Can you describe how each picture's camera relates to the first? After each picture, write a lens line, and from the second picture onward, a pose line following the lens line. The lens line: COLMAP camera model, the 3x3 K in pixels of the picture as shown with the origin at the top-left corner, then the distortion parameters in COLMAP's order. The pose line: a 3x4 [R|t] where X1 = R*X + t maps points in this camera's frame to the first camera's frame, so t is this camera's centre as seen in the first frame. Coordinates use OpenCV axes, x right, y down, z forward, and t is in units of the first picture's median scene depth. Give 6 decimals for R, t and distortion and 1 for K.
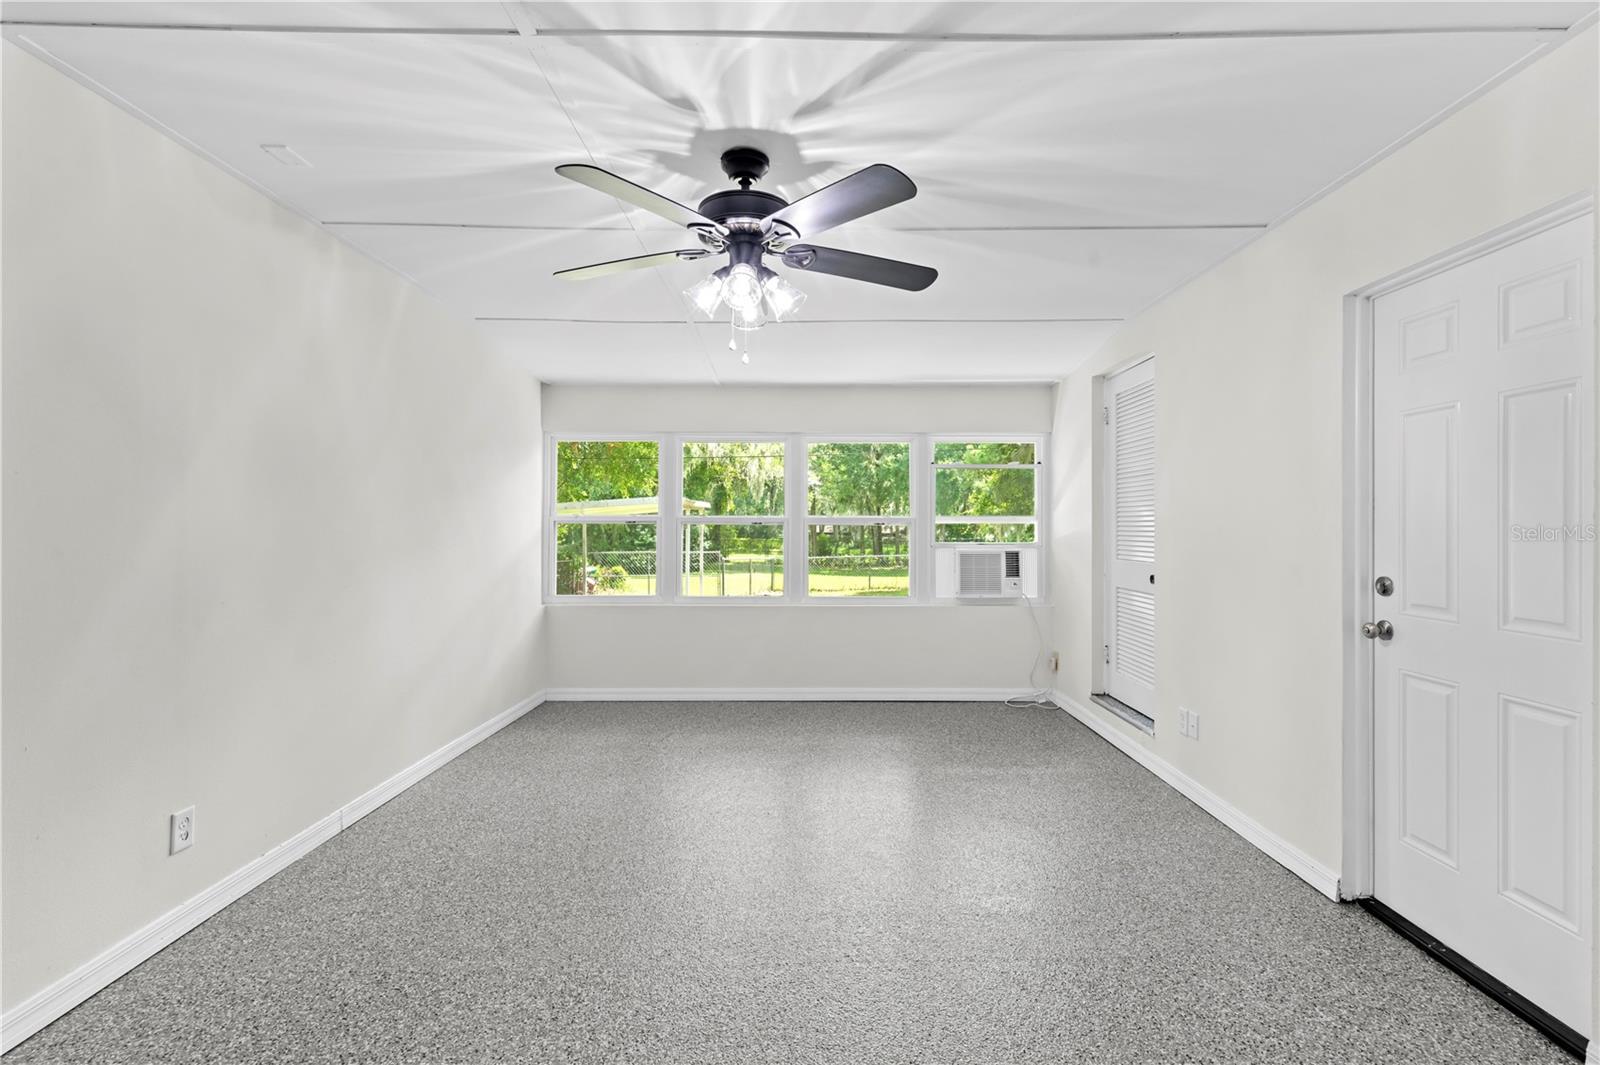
lens RADIAL K [[703.0, 0, 801.3], [0, 703.0, 529.0], [0, 0, 1]] dist [0.002137, -0.002129]
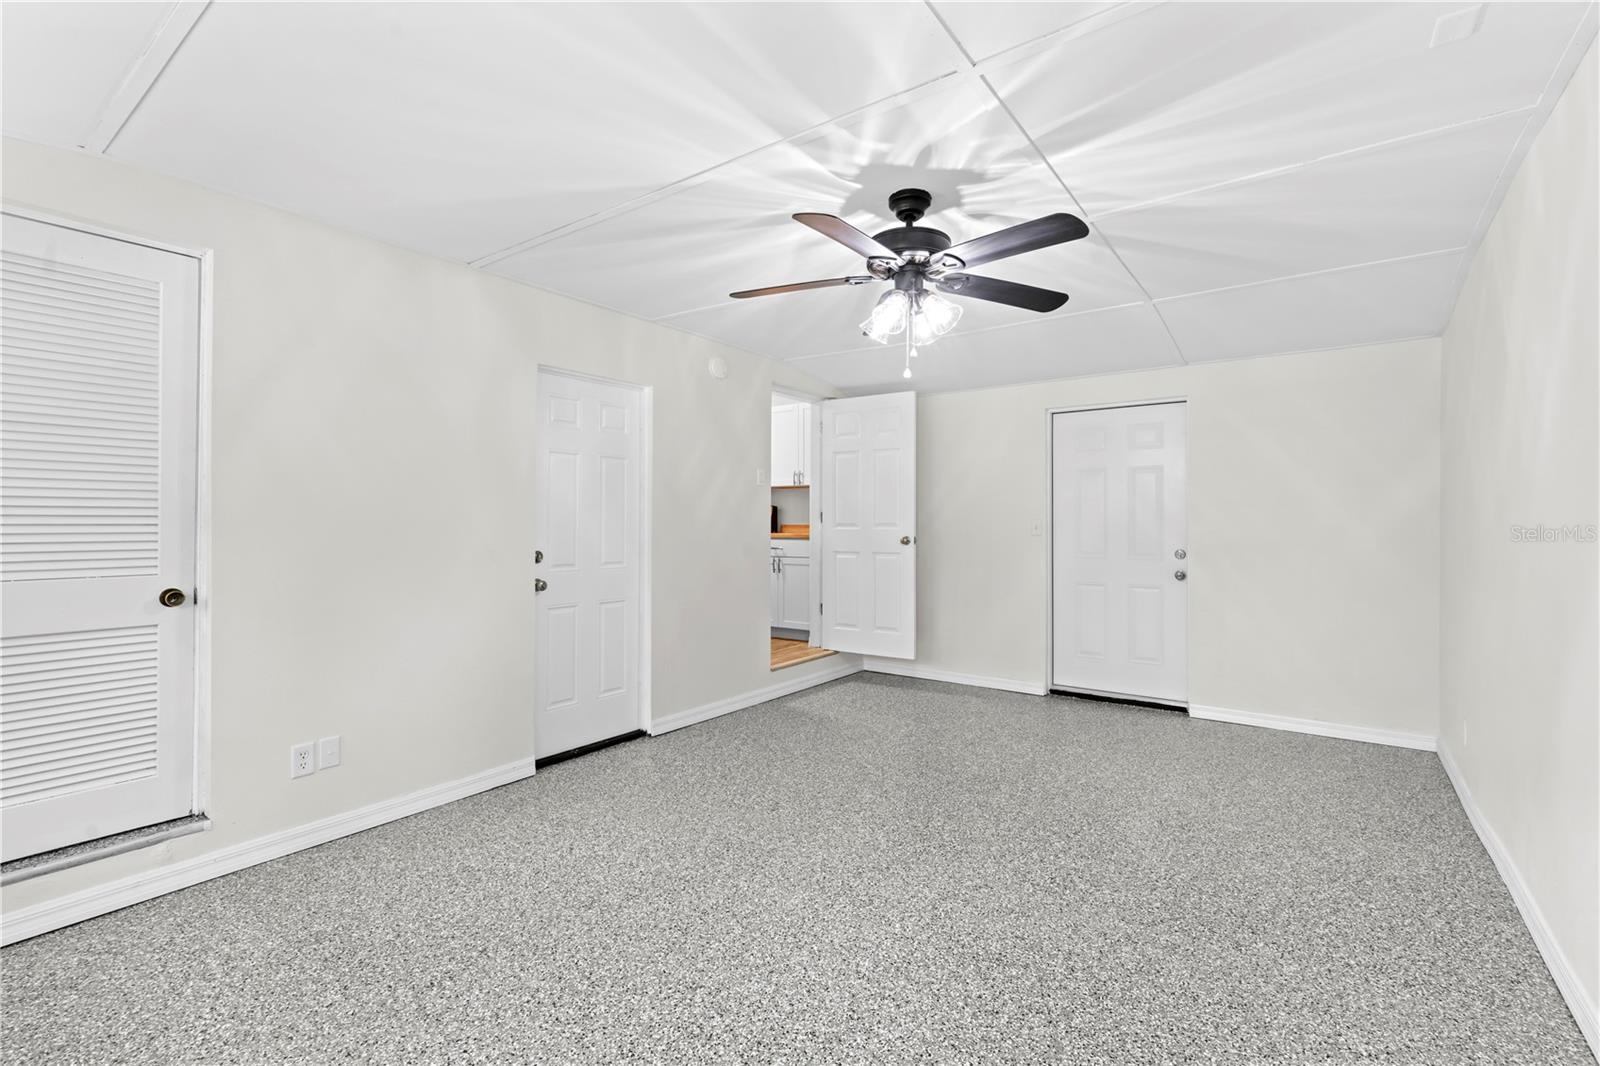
lens RADIAL K [[703.0, 0, 828.1], [0, 703.0, 519.7], [0, 0, 1]] dist [0.002137, -0.002129]
pose [[-0.827890, -0.005152, 0.560868, -0.623686], [-0.004731, 0.999986, 0.002202, -0.008683], [-0.560871, -0.000831, -0.827903, 2.059939]]
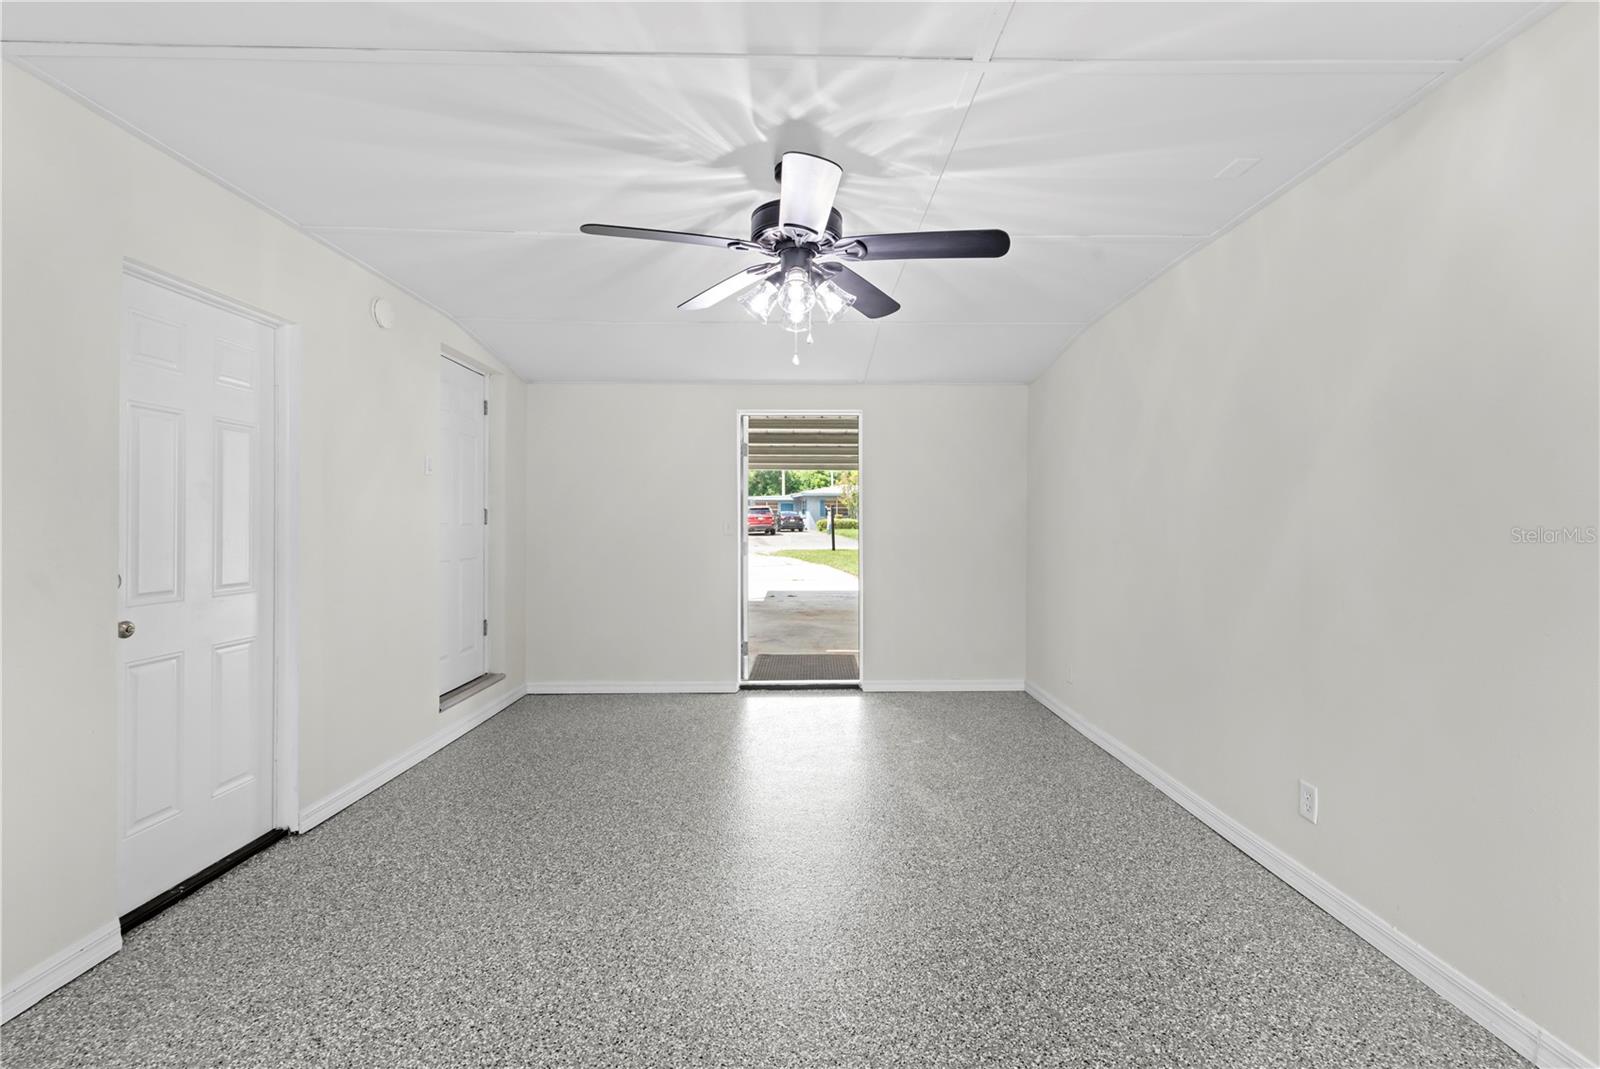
lens RADIAL K [[695.1, 0, 816.3], [0, 695.1, 522.8], [0, 0, 1]] dist [-0.000721, -0.001616]
pose [[-0.999219, -0.005709, -0.039101, -0.071651], [-0.005860, 0.999976, 0.003735, -0.006429], [0.039079, 0.003961, -0.999228, 2.079211]]
